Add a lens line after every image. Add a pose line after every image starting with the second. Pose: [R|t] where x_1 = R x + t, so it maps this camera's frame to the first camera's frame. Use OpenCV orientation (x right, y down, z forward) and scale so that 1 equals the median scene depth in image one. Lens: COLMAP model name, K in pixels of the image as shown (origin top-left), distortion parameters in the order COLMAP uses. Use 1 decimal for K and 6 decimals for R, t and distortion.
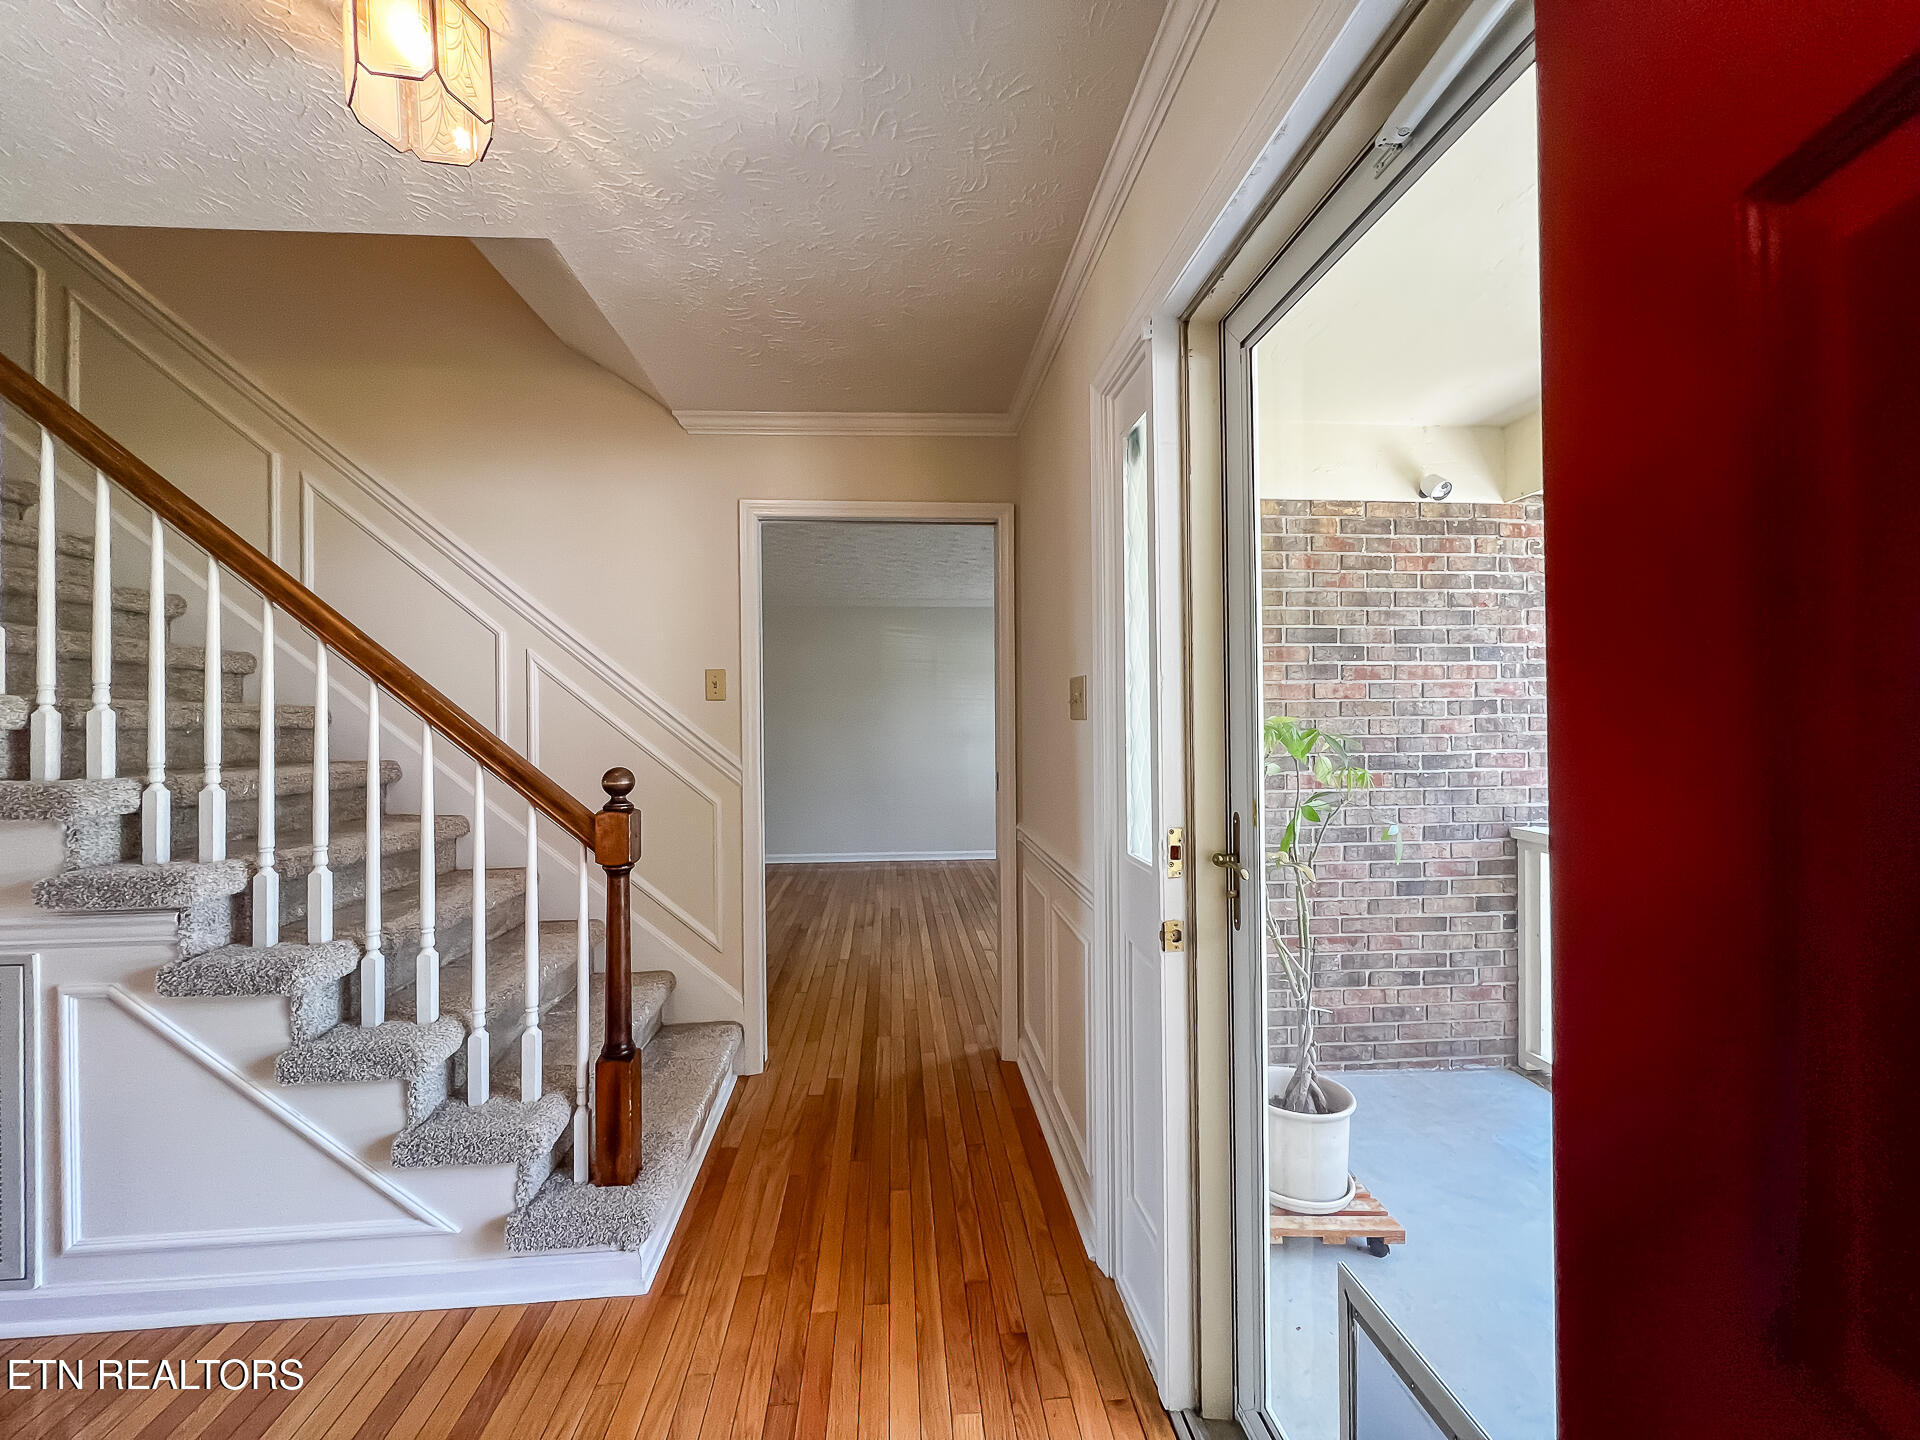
lens RADIAL K [[769.1, 0, 955.0], [0, 769.1, 718.9], [0, 0, 1]] dist [-0.002380, 0.000419]
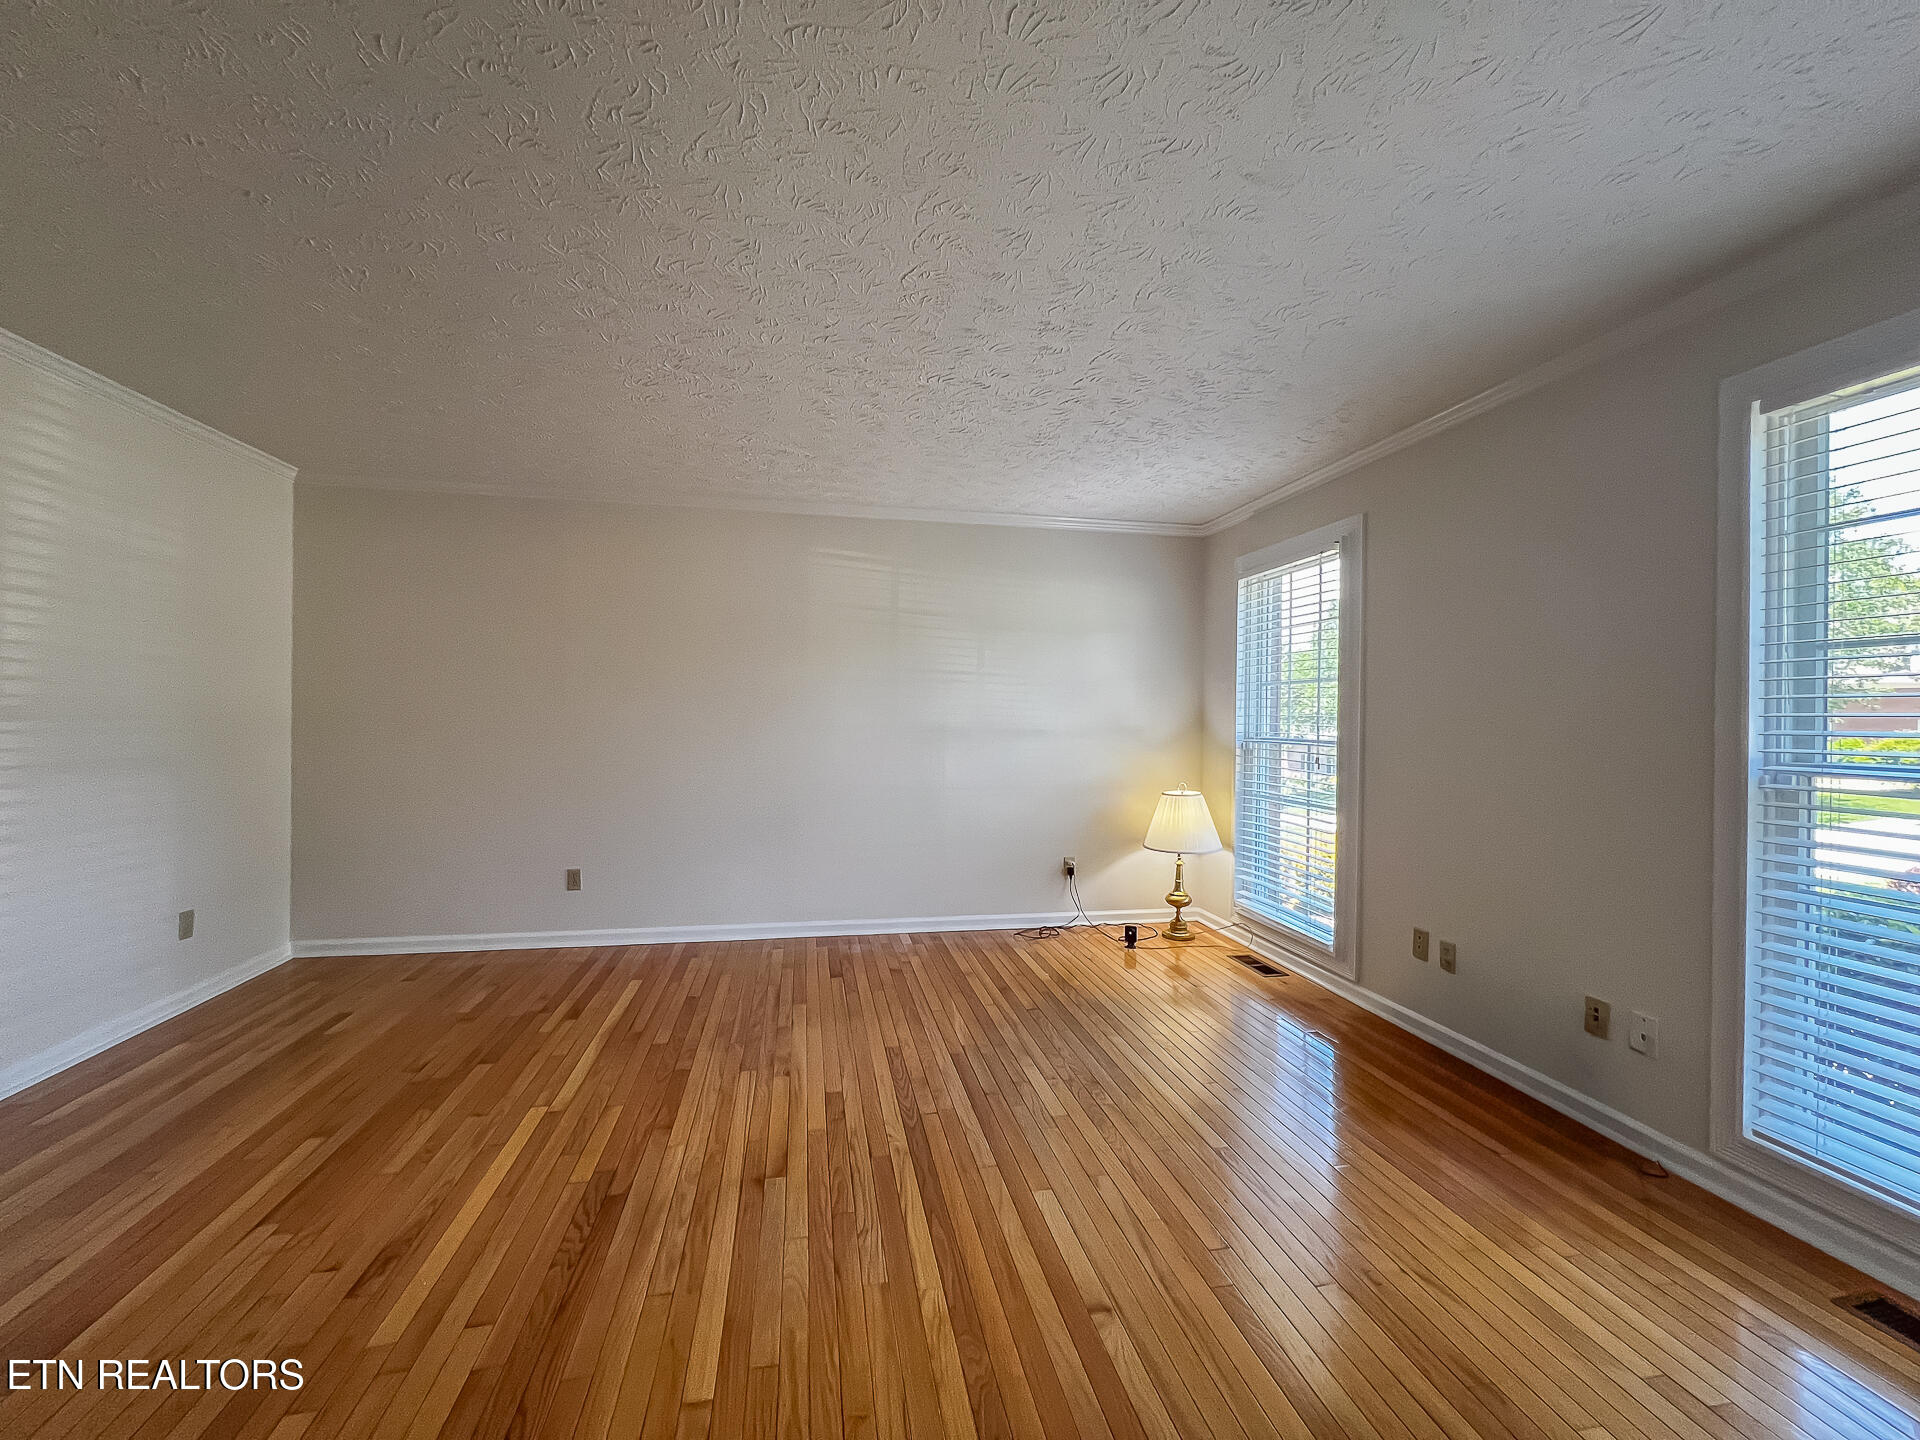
lens RADIAL K [[769.1, 0, 953.6], [0, 769.1, 722.9], [0, 0, 1]] dist [-0.002380, 0.000419]
pose [[0.994287, 0.010586, 0.106214, -0.056644], [-0.011906, 0.999860, 0.011797, 0.010559], [-0.106074, -0.012994, 0.994273, 0.513165]]
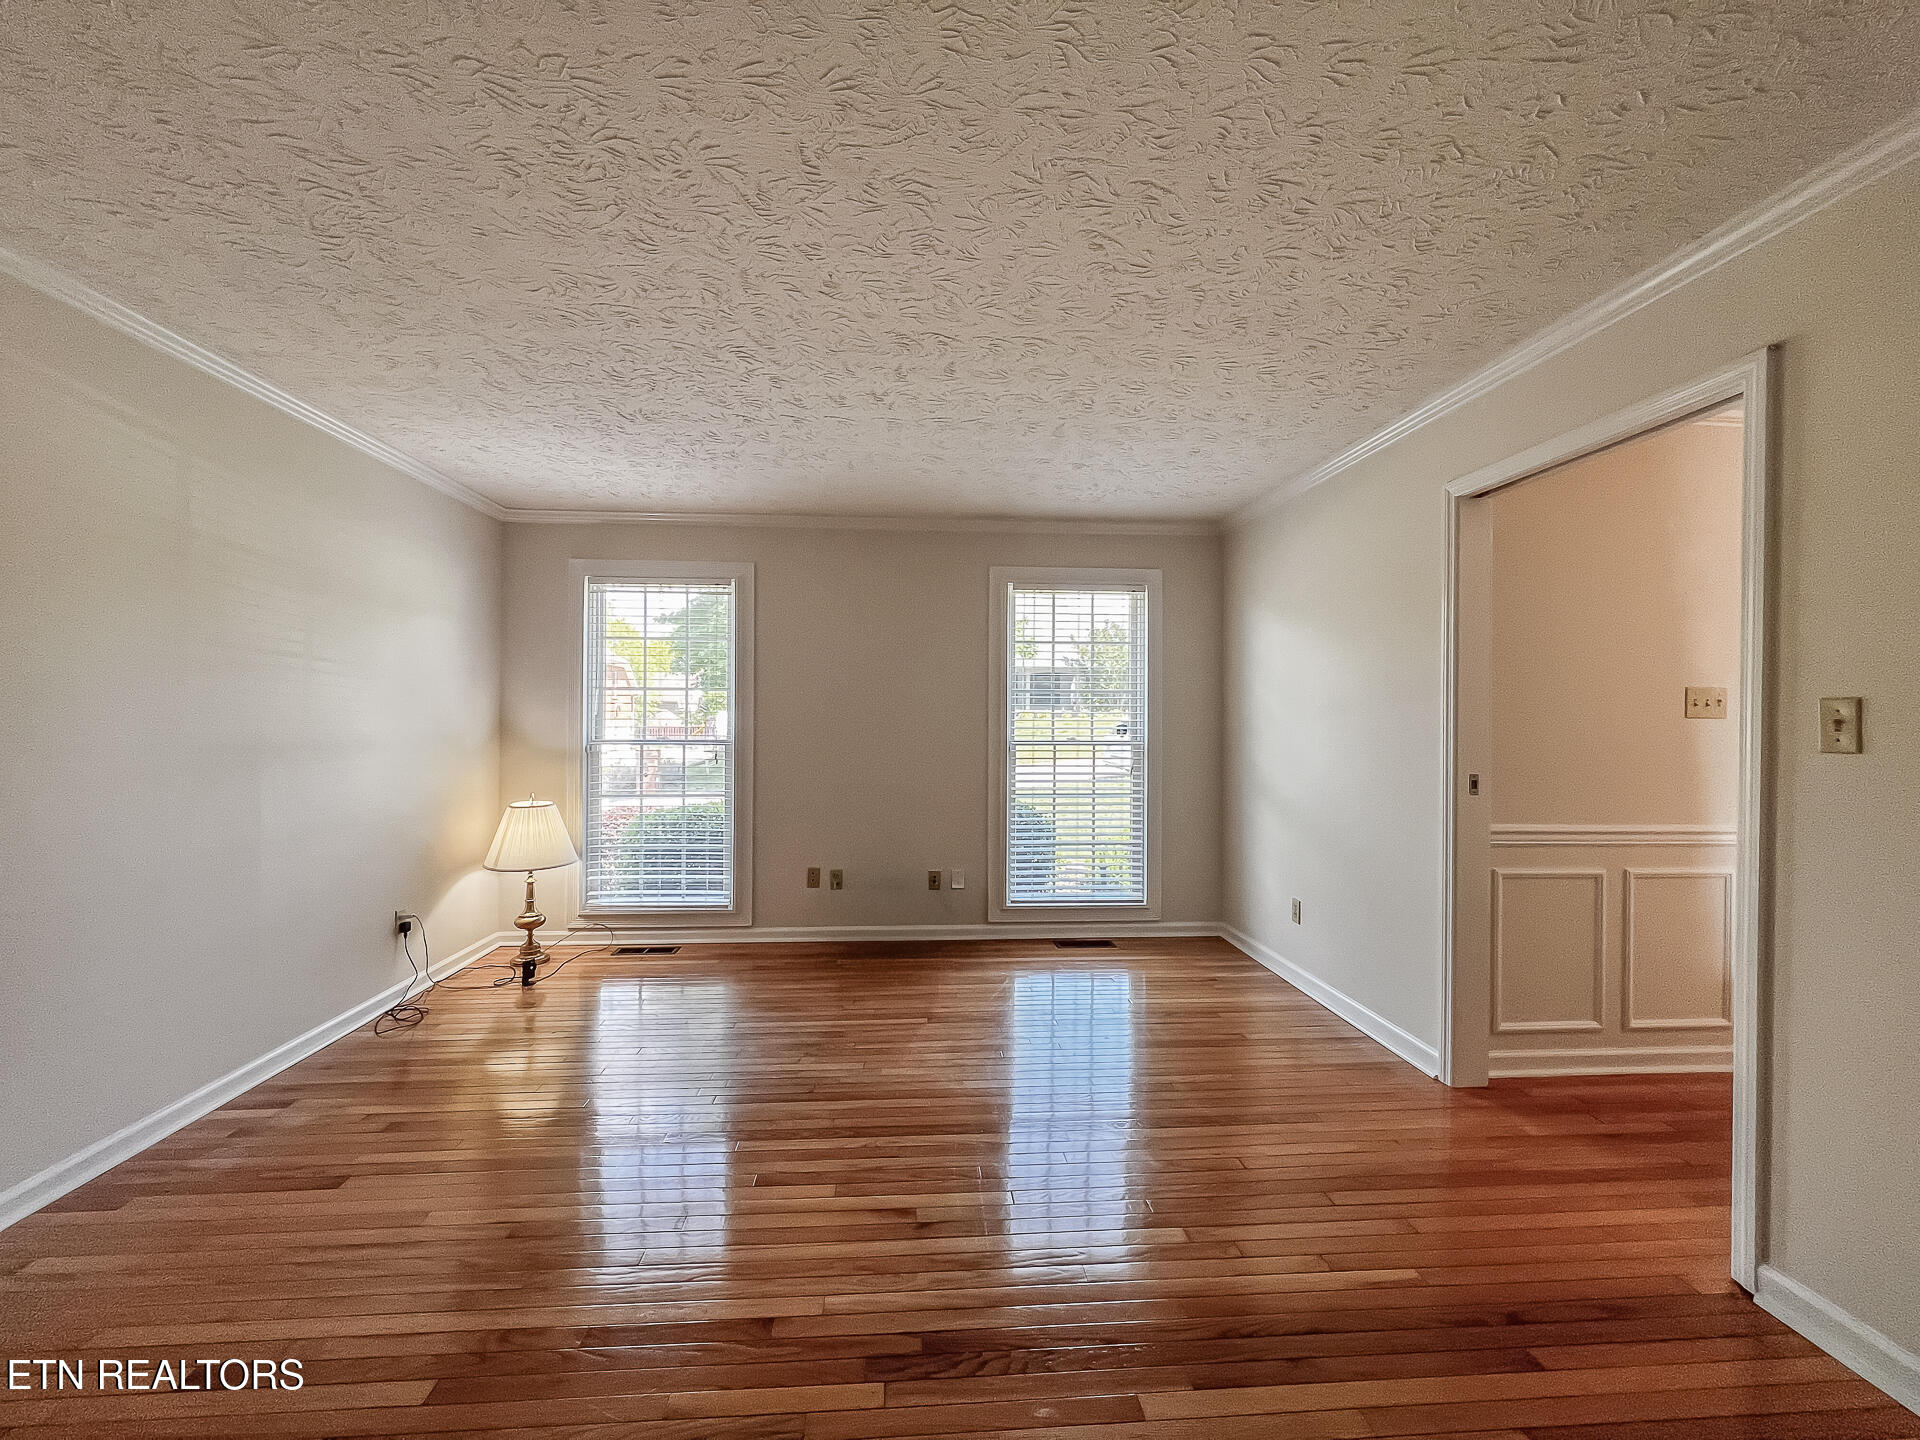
lens RADIAL K [[769.1, 0, 949.0], [0, 769.1, 716.3], [0, 0, 1]] dist [-0.002380, 0.000419]
pose [[0.009741, 0.007093, 0.999927, -0.466552], [-0.008299, 0.999941, -0.007012, 0.009069], [-0.999918, -0.008230, 0.009799, 0.882880]]
